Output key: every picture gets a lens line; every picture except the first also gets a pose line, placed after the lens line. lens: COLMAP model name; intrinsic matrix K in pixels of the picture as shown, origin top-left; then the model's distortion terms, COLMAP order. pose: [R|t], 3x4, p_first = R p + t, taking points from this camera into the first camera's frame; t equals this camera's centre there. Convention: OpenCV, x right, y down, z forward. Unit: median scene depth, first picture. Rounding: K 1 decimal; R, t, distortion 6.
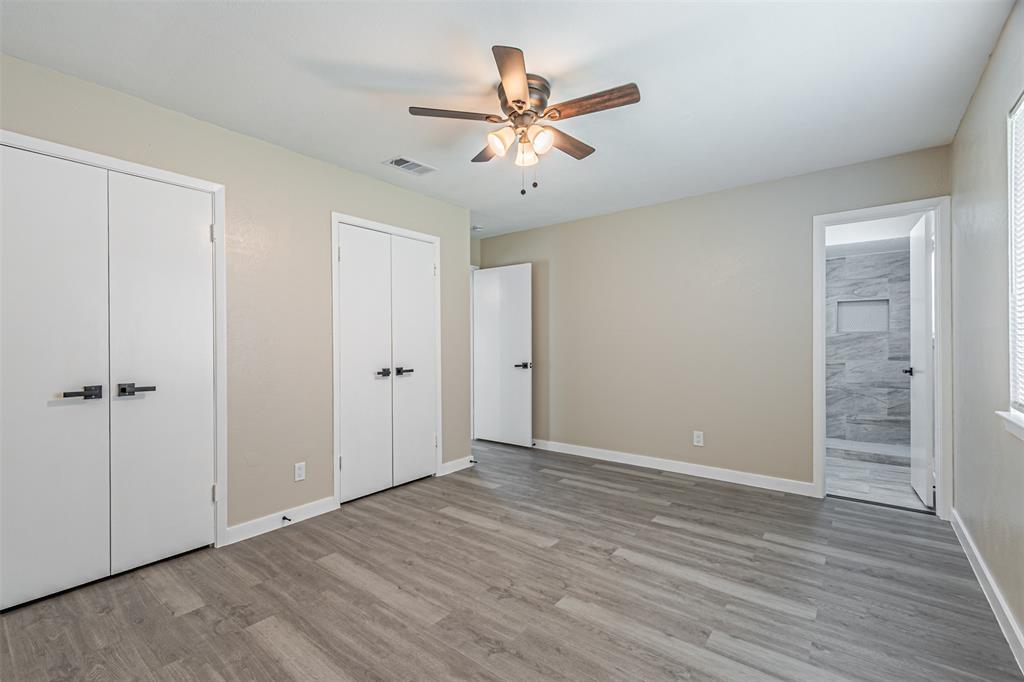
lens RADIAL K [[448.4, 0, 508.1], [0, 448.4, 344.7], [0, 0, 1]] dist [0.008447, -0.002640]
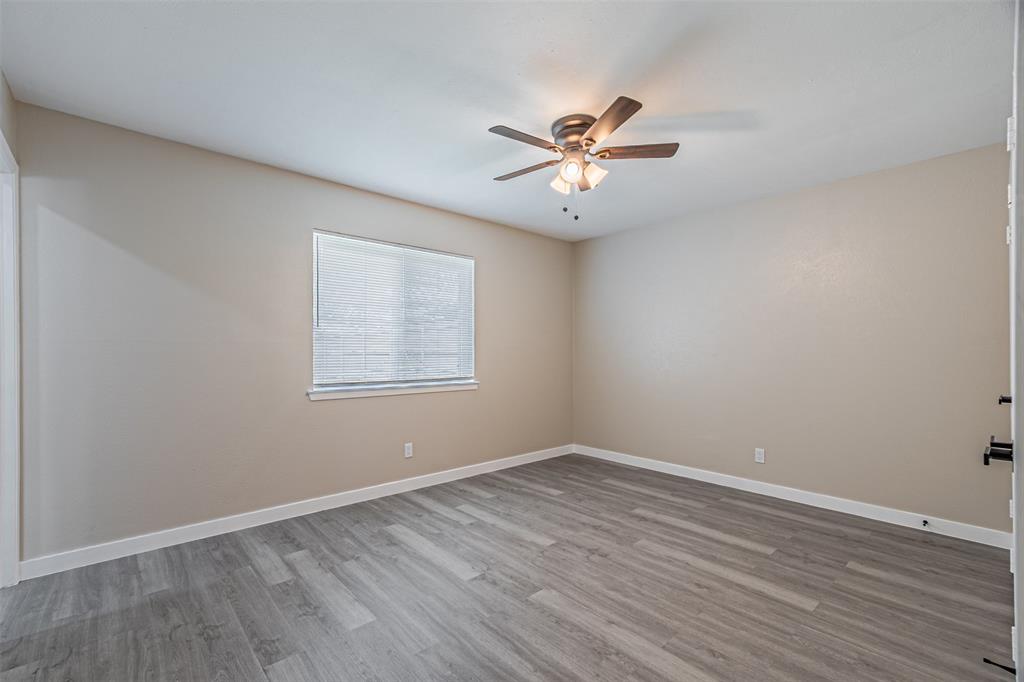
lens RADIAL K [[448.4, 0, 512.6], [0, 448.4, 348.1], [0, 0, 1]] dist [0.008447, -0.002640]
pose [[-0.987792, 0.005406, 0.155688, 0.014317], [0.004477, 0.999970, -0.006318, -0.003002], [-0.155717, -0.005544, -0.987786, 1.738636]]
